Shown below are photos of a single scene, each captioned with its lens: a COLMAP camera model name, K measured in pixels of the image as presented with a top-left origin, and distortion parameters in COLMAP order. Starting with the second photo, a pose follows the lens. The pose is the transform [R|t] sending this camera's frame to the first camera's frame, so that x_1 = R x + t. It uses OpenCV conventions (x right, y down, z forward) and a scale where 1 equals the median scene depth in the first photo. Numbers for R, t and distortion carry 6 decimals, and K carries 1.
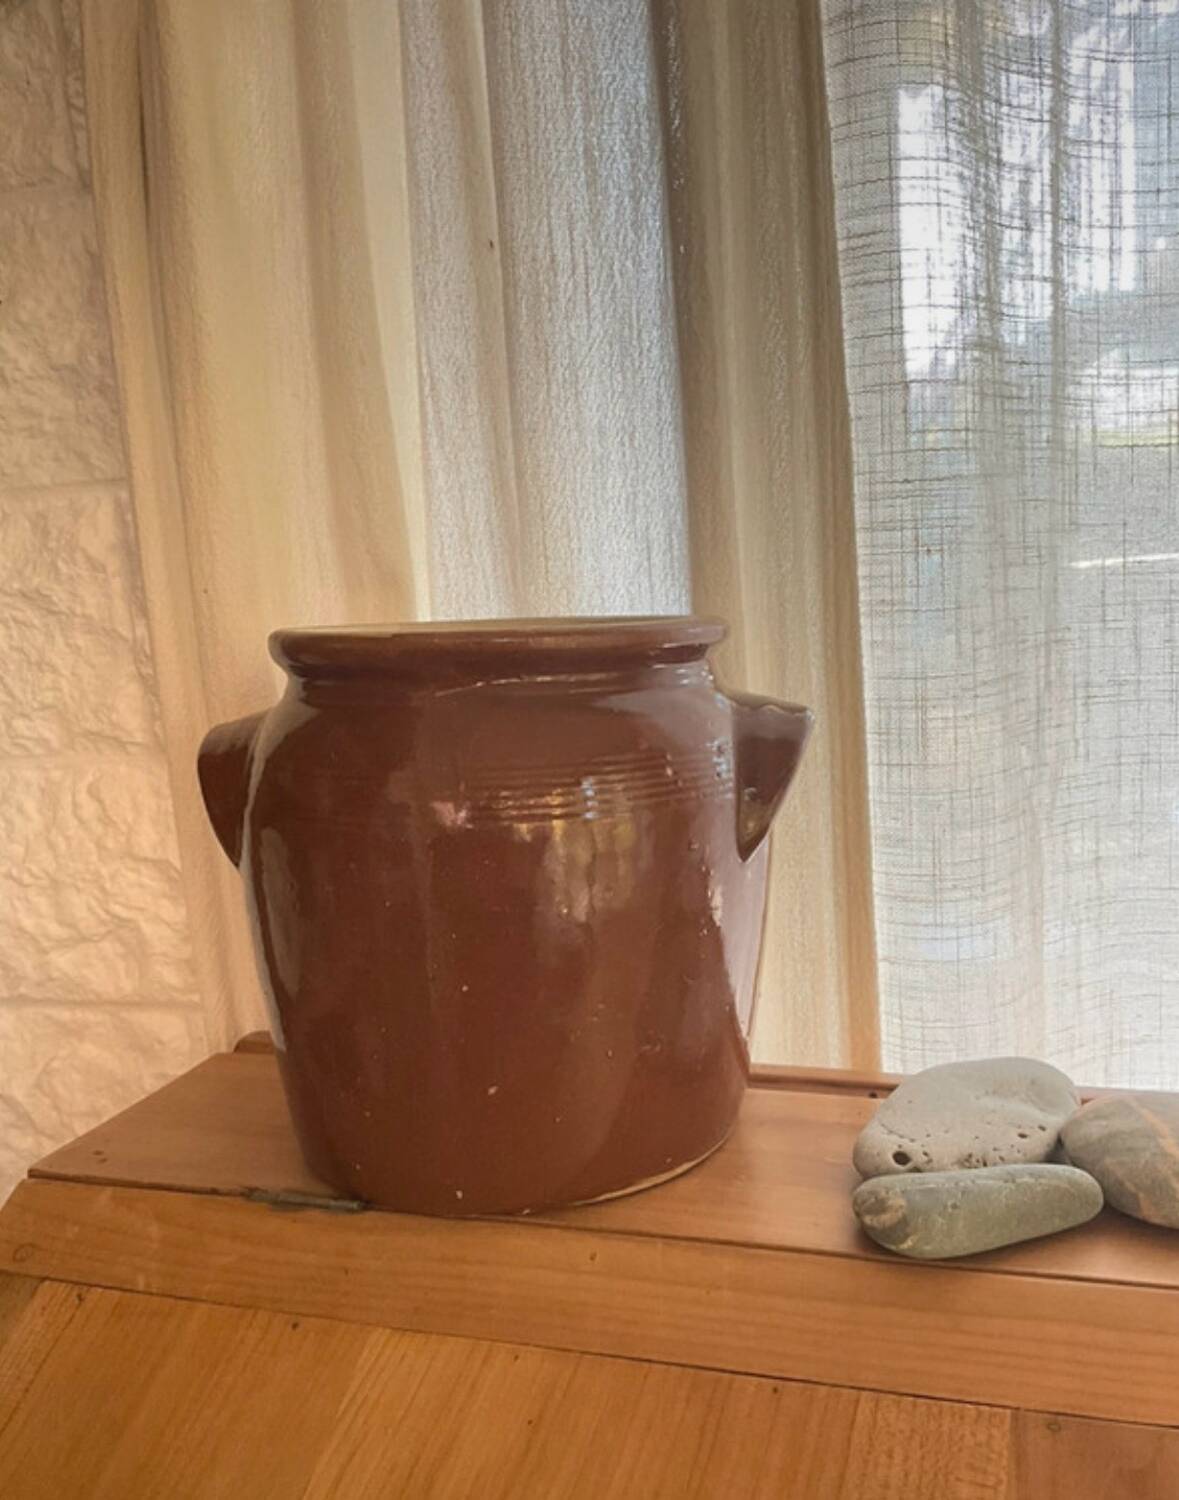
lens RADIAL K [[1370.5, 0, 582.0], [0, 1370.5, 789.3], [0, 0, 1]] dist [-0.005226, 0.000000]
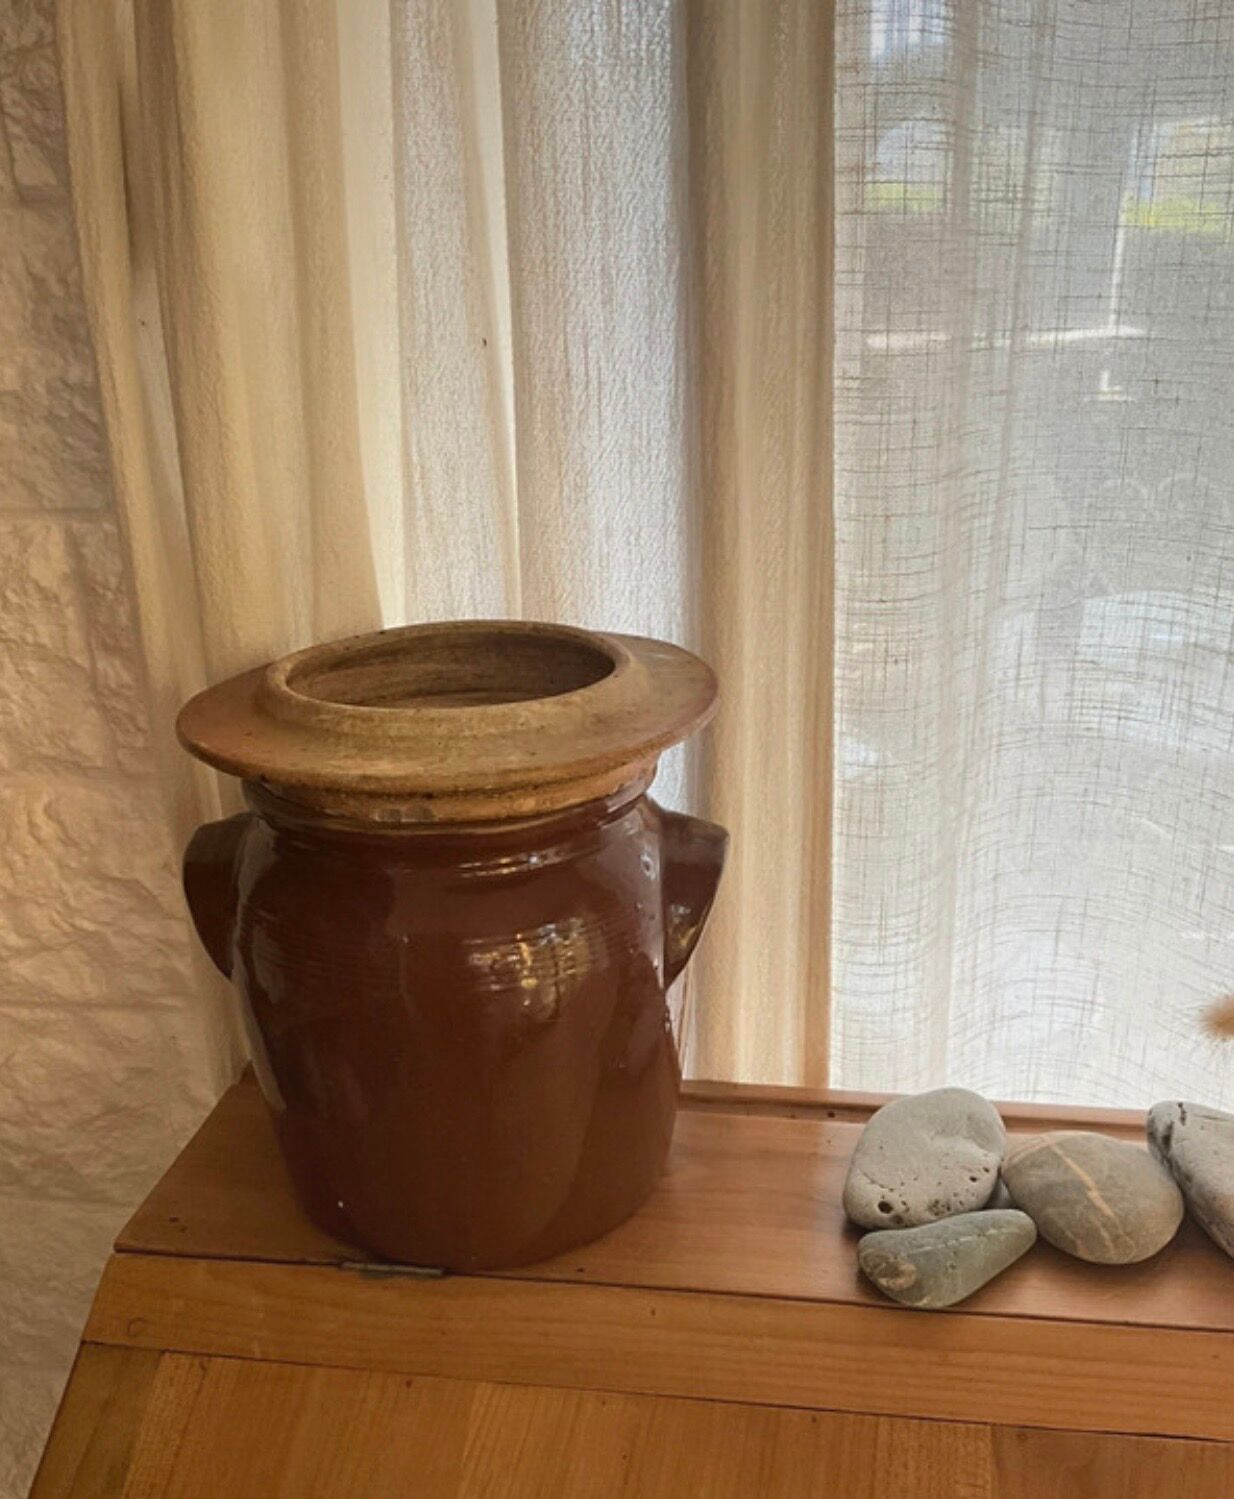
lens RADIAL K [[1428.9, 0, 605.2], [0, 1428.9, 820.3], [0, 0, 1]] dist [0.018001, 0.000000]
pose [[0.982138, -0.028912, 0.185930, -0.206472], [-0.008877, 0.979905, 0.199269, -0.276189], [-0.187955, -0.197360, 0.962144, -0.118143]]
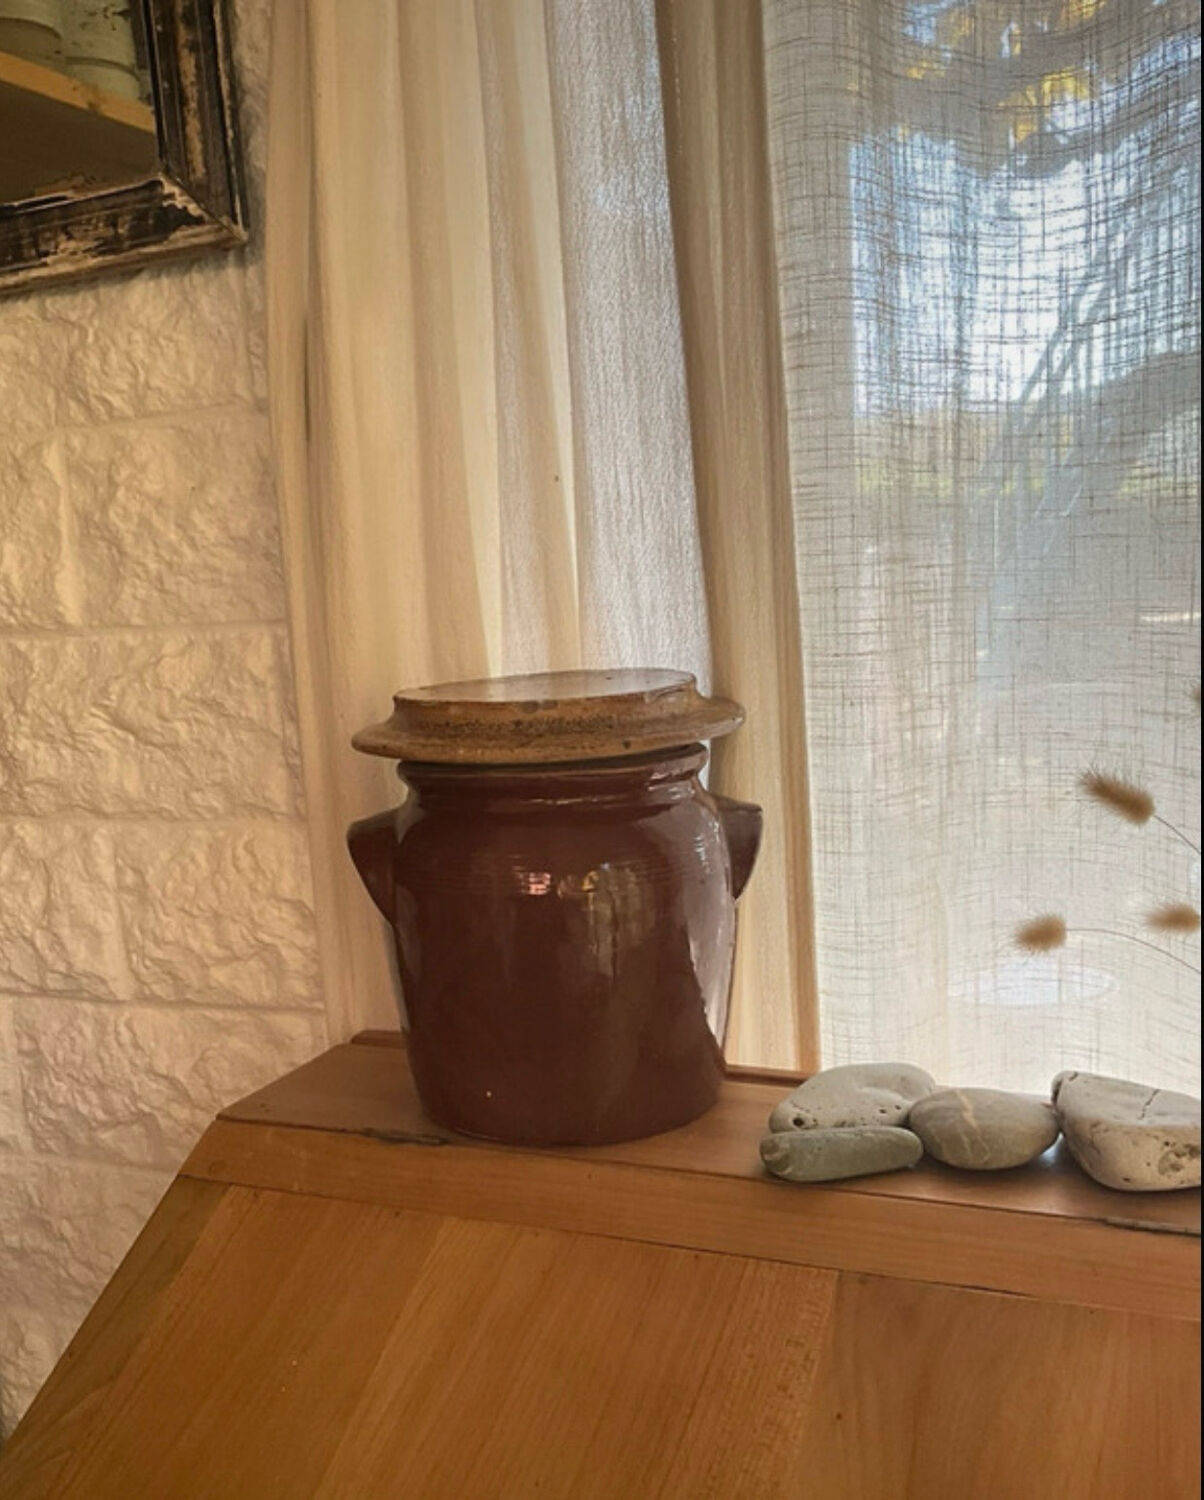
lens RADIAL K [[1391.5, 0, 592.8], [0, 1391.5, 800.9], [0, 0, 1]] dist [0.001971, 0.000000]
pose [[0.998188, 0.025479, -0.054515, 0.066073], [-0.026144, 0.999592, -0.011511, -0.049404], [0.054200, 0.012916, 0.998447, -0.444264]]
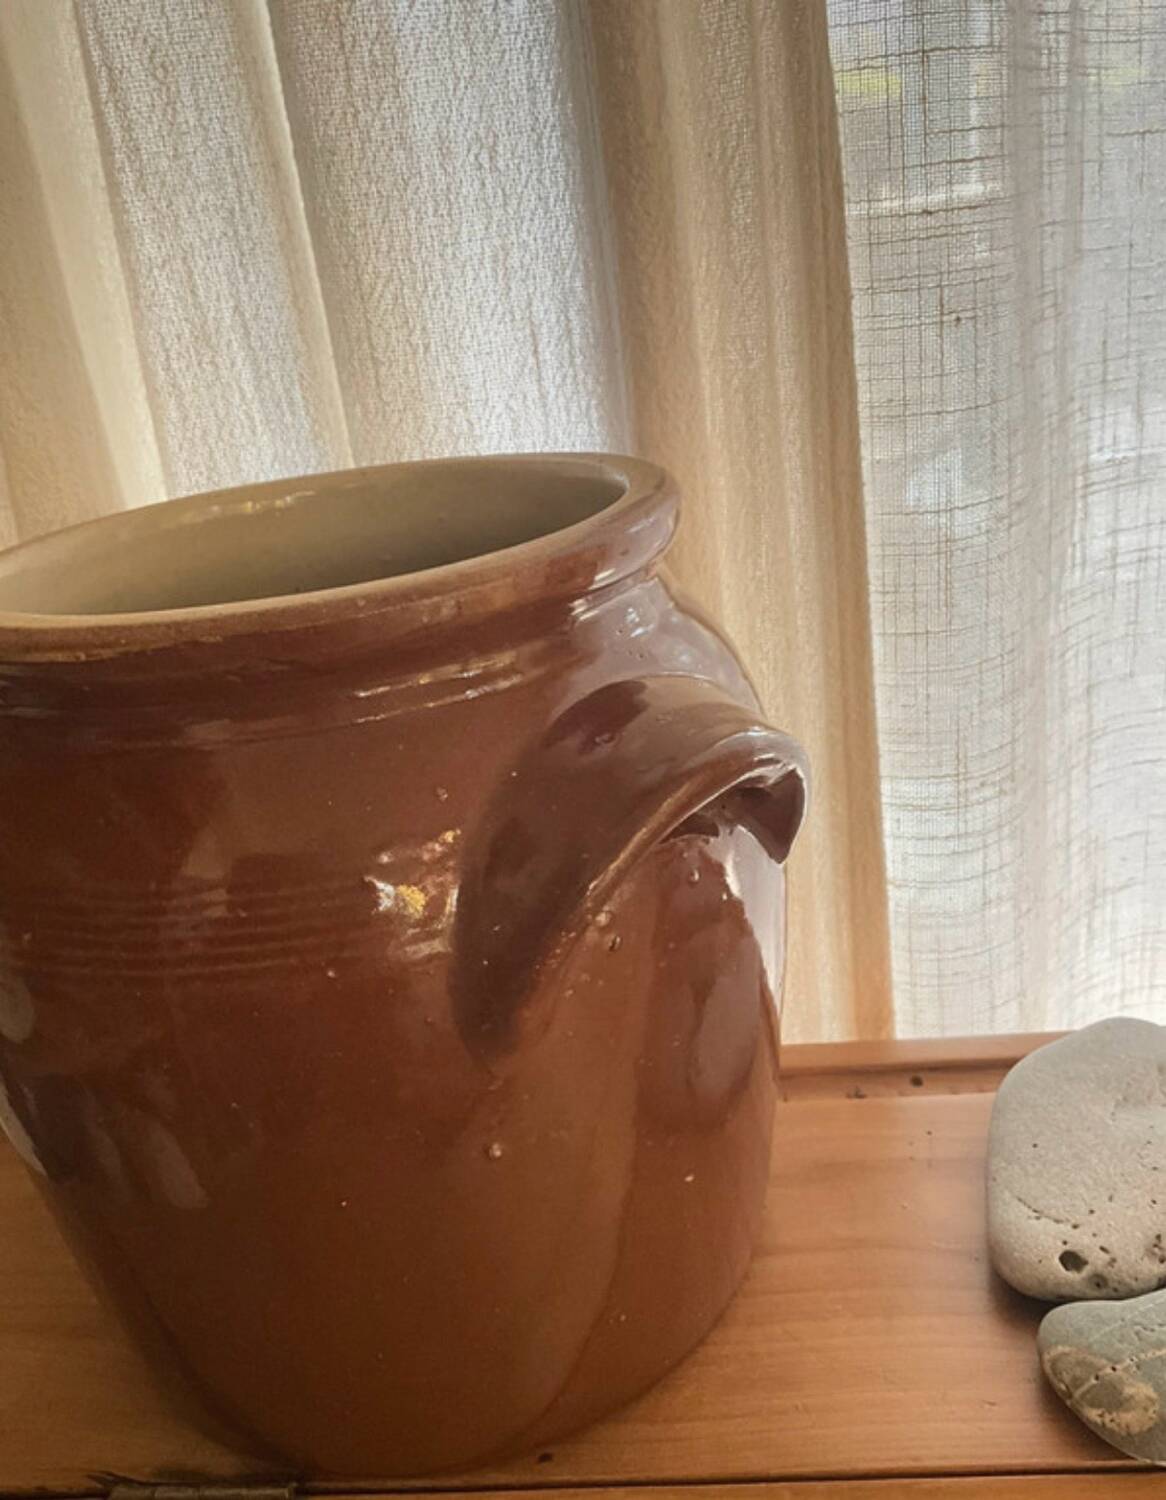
lens RADIAL K [[1370.5, 0, 599.7], [0, 1370.5, 783.3], [0, 0, 1]] dist [-0.005226, 0.000000]
pose [[0.962038, -0.151467, 0.227025, -0.100218], [0.097074, 0.967366, 0.234050, -0.128052], [-0.255067, -0.203127, 0.945347, 0.363833]]
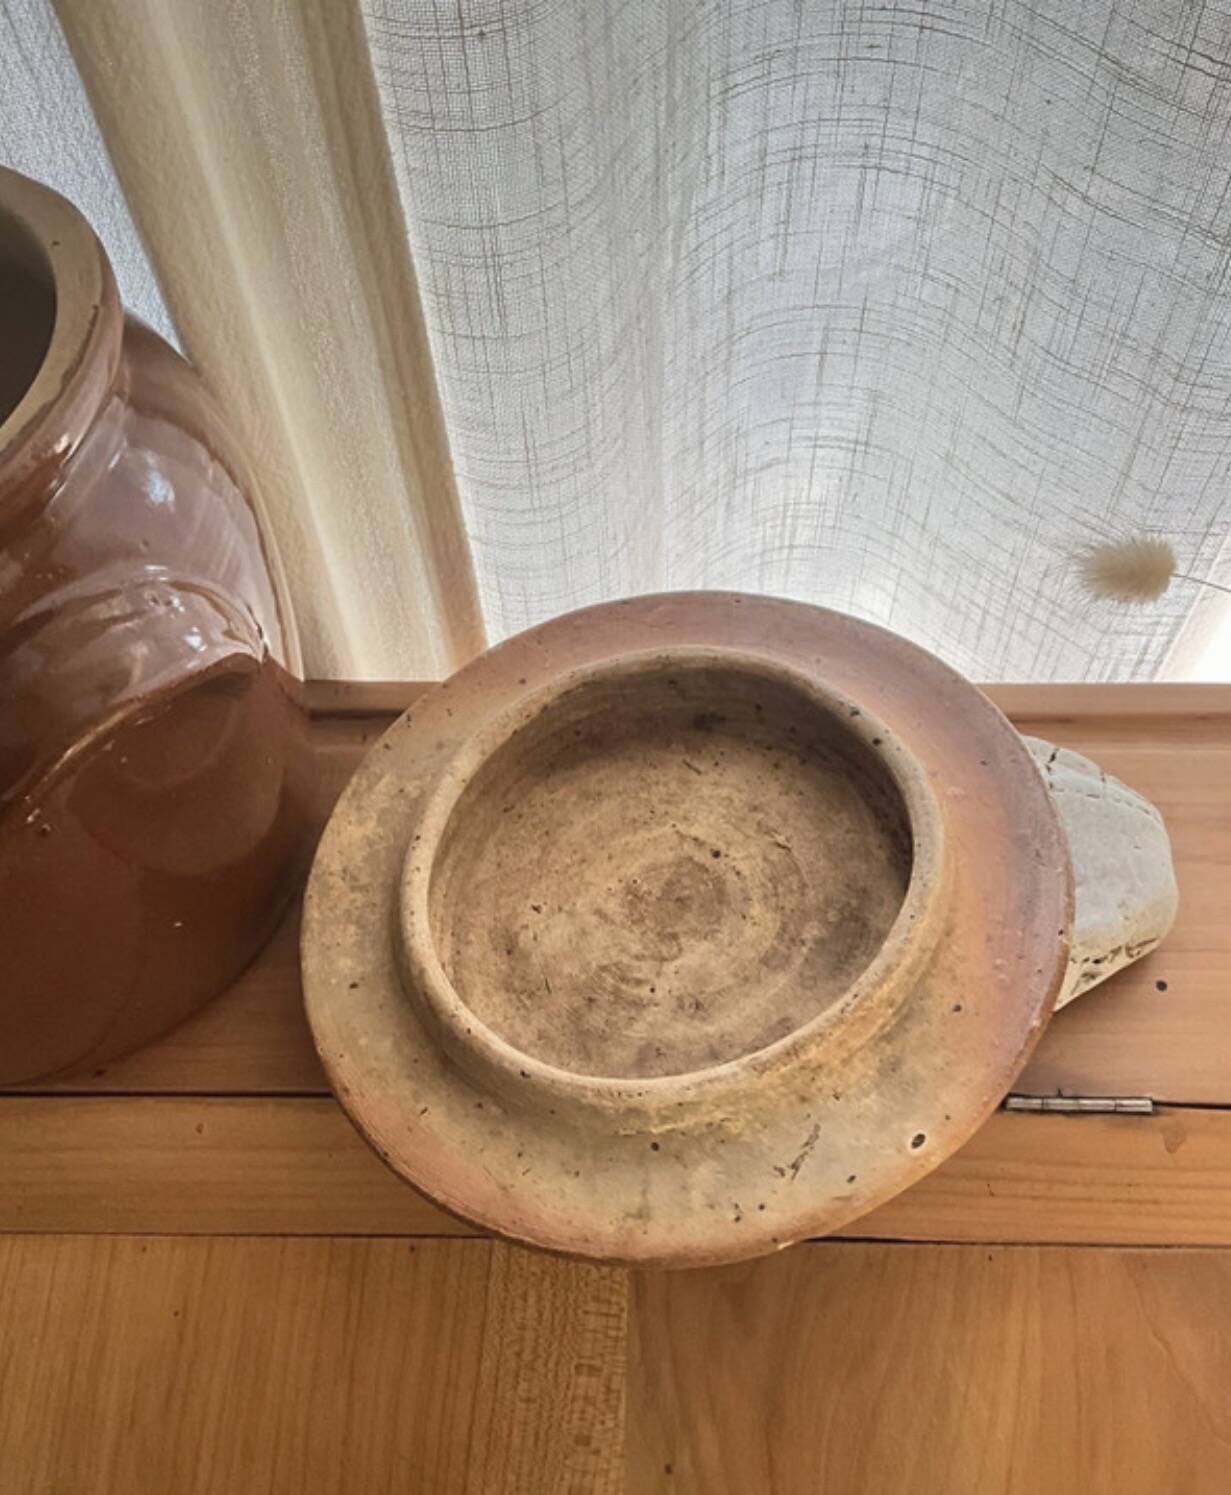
lens RADIAL K [[1425.1, 0, 627.8], [0, 1425.1, 855.5], [0, 0, 1]] dist [0.018001, 0.000000]
pose [[0.952500, -0.232387, 0.196826, 0.107659], [0.009341, 0.668297, 0.743836, -0.393520], [-0.304396, -0.706665, 0.638724, 0.332575]]
